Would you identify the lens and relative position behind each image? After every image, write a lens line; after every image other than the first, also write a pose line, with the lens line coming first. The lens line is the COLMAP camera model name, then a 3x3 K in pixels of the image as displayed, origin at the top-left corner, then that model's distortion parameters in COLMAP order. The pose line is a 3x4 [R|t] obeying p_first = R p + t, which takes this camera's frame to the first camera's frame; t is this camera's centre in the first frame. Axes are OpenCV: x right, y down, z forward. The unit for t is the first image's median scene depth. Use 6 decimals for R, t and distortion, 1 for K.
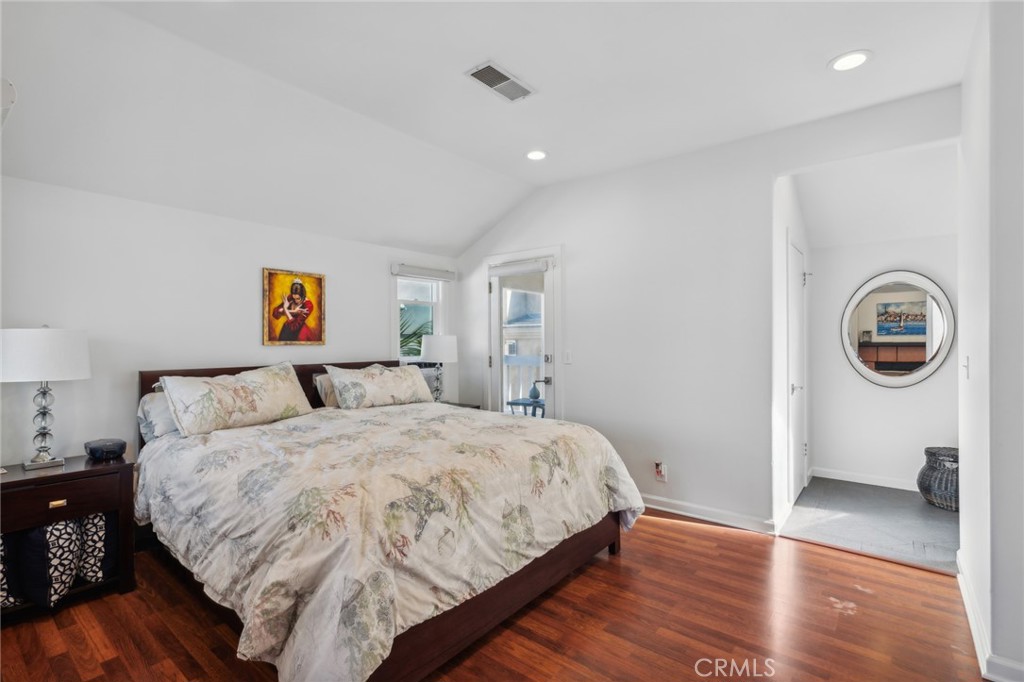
lens RADIAL K [[474.1, 0, 514.2], [0, 474.1, 339.3], [0, 0, 1]] dist [0.003038, -0.000336]
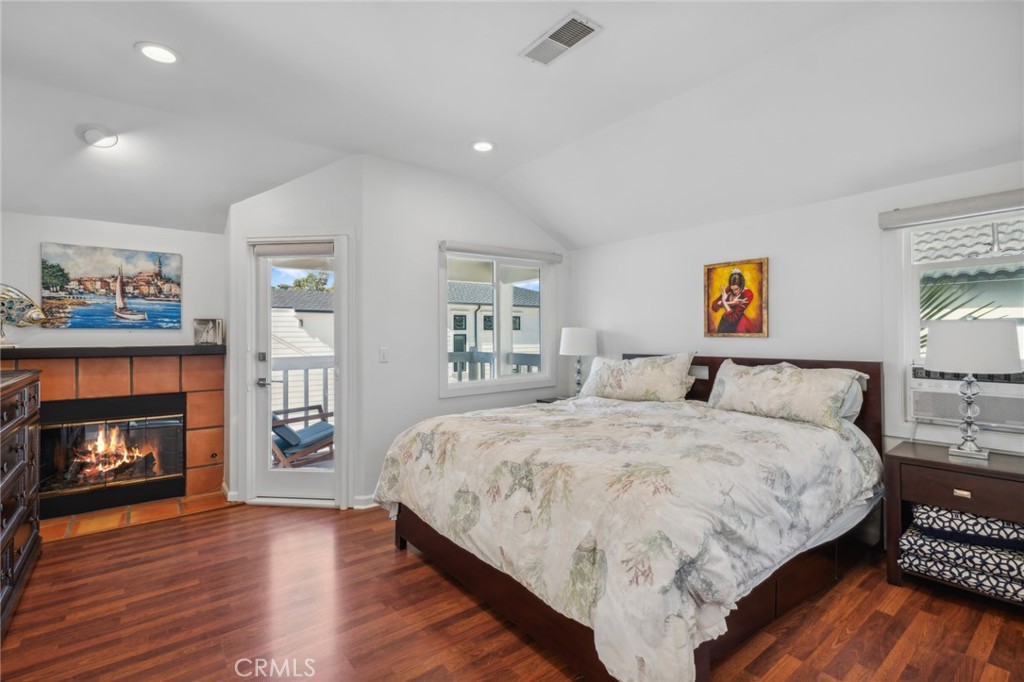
lens RADIAL K [[474.1, 0, 514.2], [0, 474.1, 339.3], [0, 0, 1]] dist [0.003038, -0.000336]
pose [[-0.221322, 0.011403, -0.975134, 0.599928], [0.008363, 0.999917, 0.009795, 0.003075], [0.975165, -0.005988, -0.221399, 0.792799]]
